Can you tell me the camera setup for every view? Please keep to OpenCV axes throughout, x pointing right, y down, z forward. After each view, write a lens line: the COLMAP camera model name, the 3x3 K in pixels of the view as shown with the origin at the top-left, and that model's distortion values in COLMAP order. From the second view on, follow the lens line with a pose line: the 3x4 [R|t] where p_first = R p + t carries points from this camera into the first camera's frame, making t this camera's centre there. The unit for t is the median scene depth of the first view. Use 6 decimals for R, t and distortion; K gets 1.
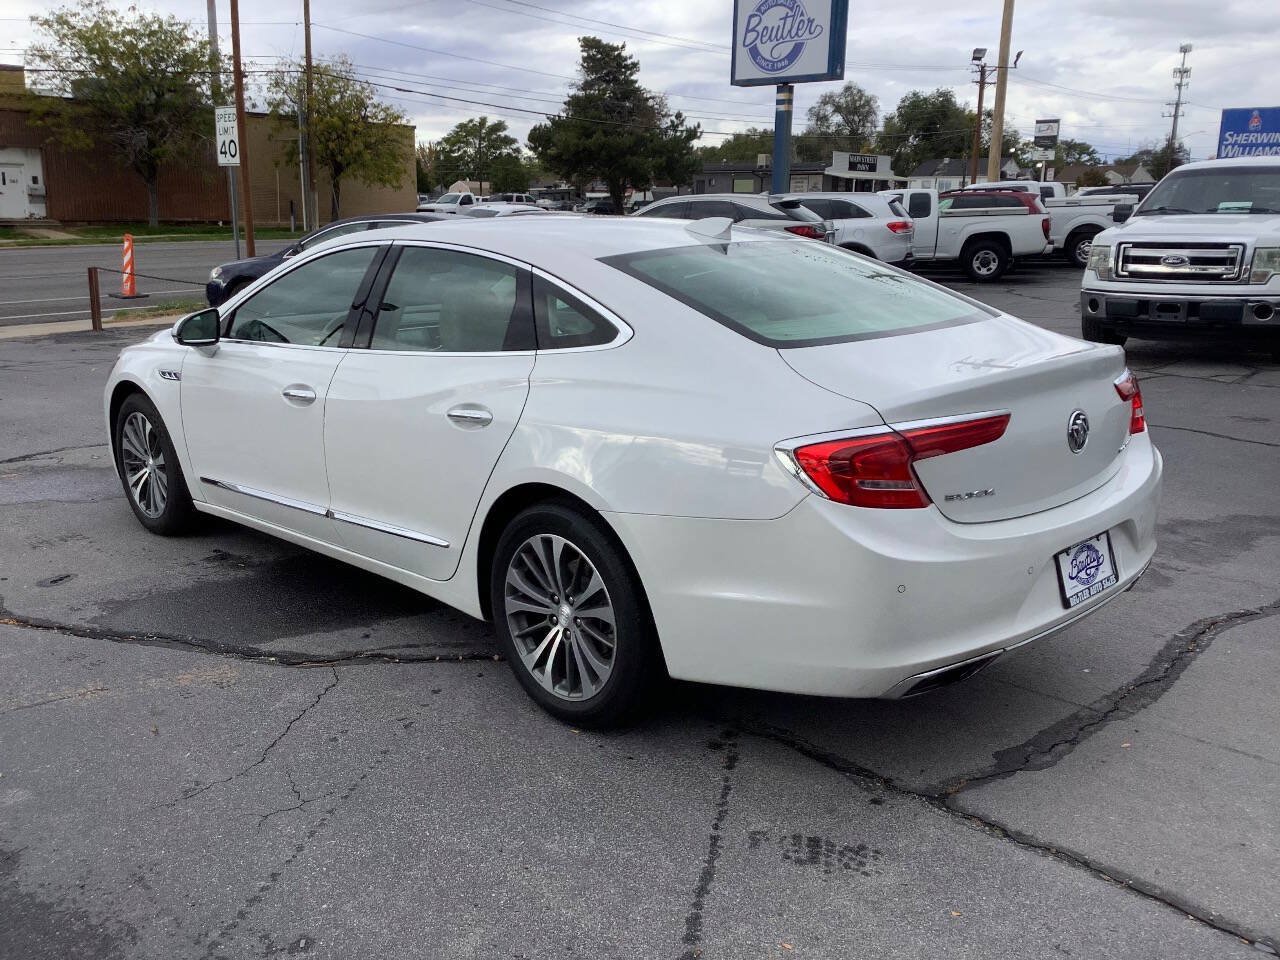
lens RADIAL K [[1149.3, 0, 640.8], [0, 1149.3, 485.6], [0, 0, 1]] dist [0.119383, -0.218110]
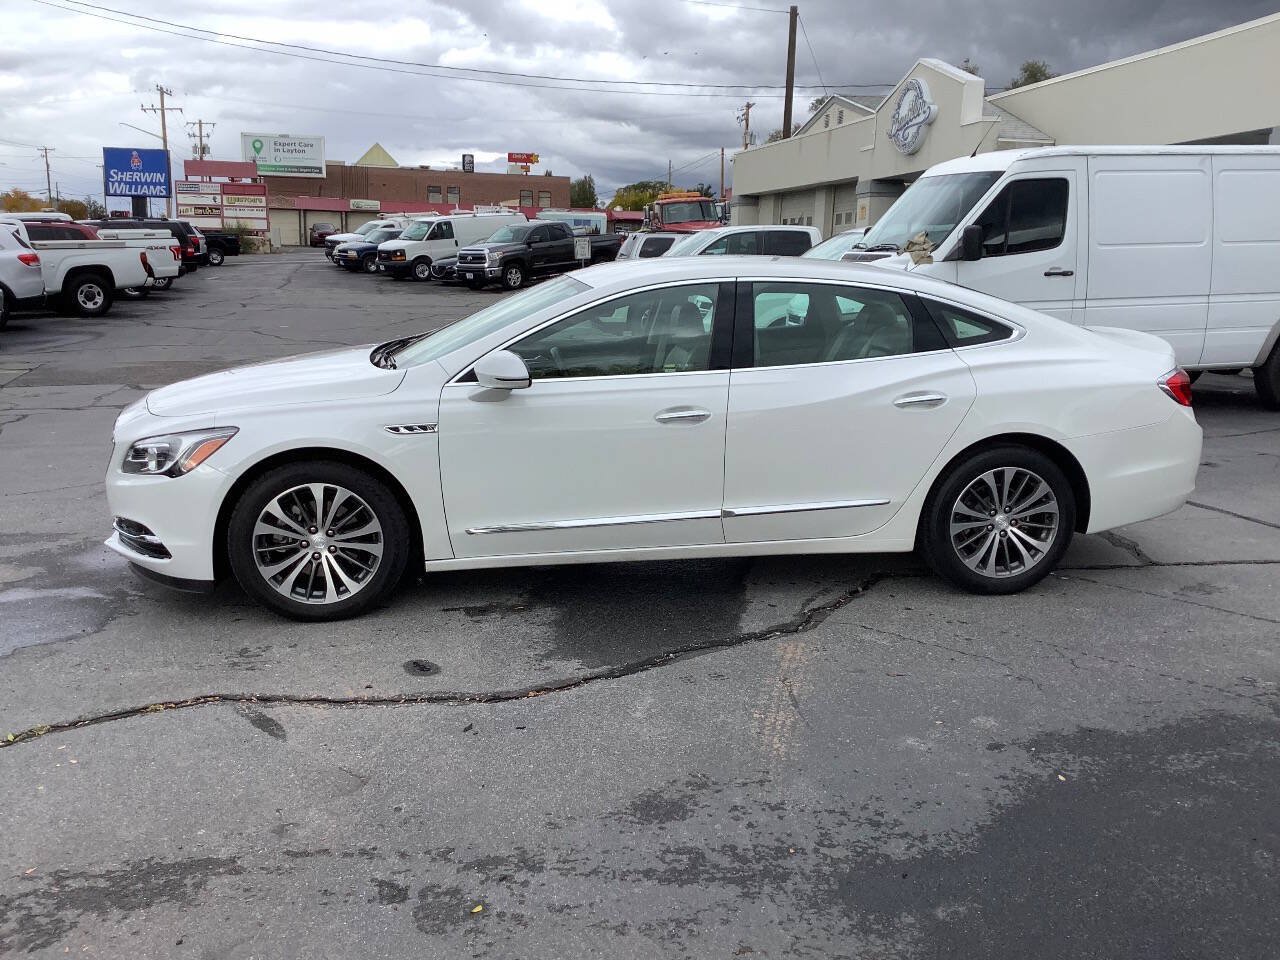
lens RADIAL K [[1143.5, 0, 640.0], [0, 1143.5, 480.0], [0, 0, 1]] dist [0.125105, -0.226862]
pose [[0.573869, -0.155025, 0.804140, -1.016903], [0.179104, 0.981907, 0.061480, -0.077367], [-0.799122, 0.108744, 0.591252, 0.318302]]
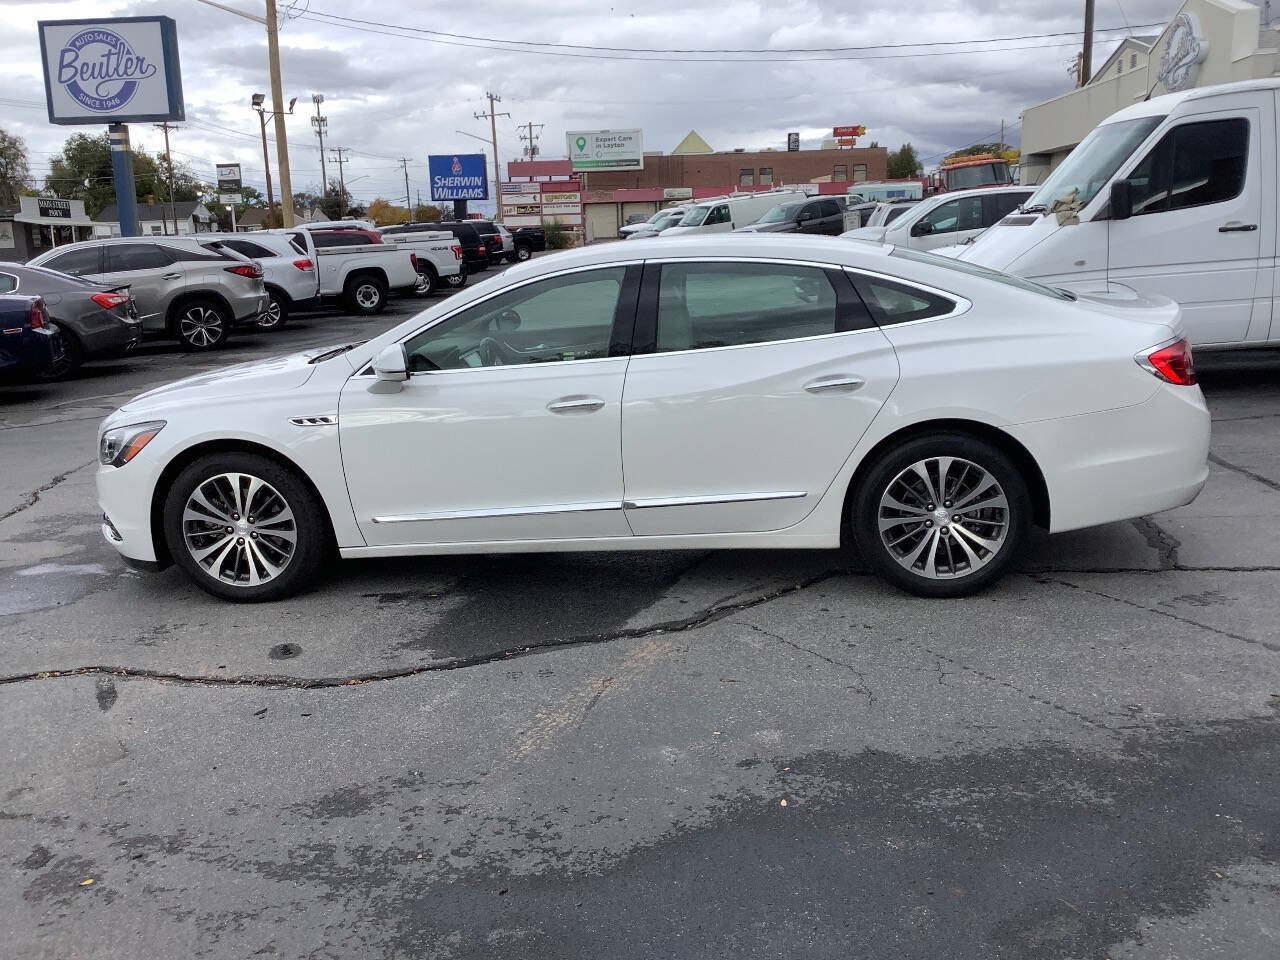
lens RADIAL K [[1149.3, 0, 640.8], [0, 1149.3, 485.6], [0, 0, 1]] dist [0.119383, -0.218110]
pose [[0.775783, -0.167216, 0.608441, -0.767710], [0.188509, 0.981631, 0.029423, -0.019904], [-0.602184, 0.091870, 0.793054, 0.087480]]
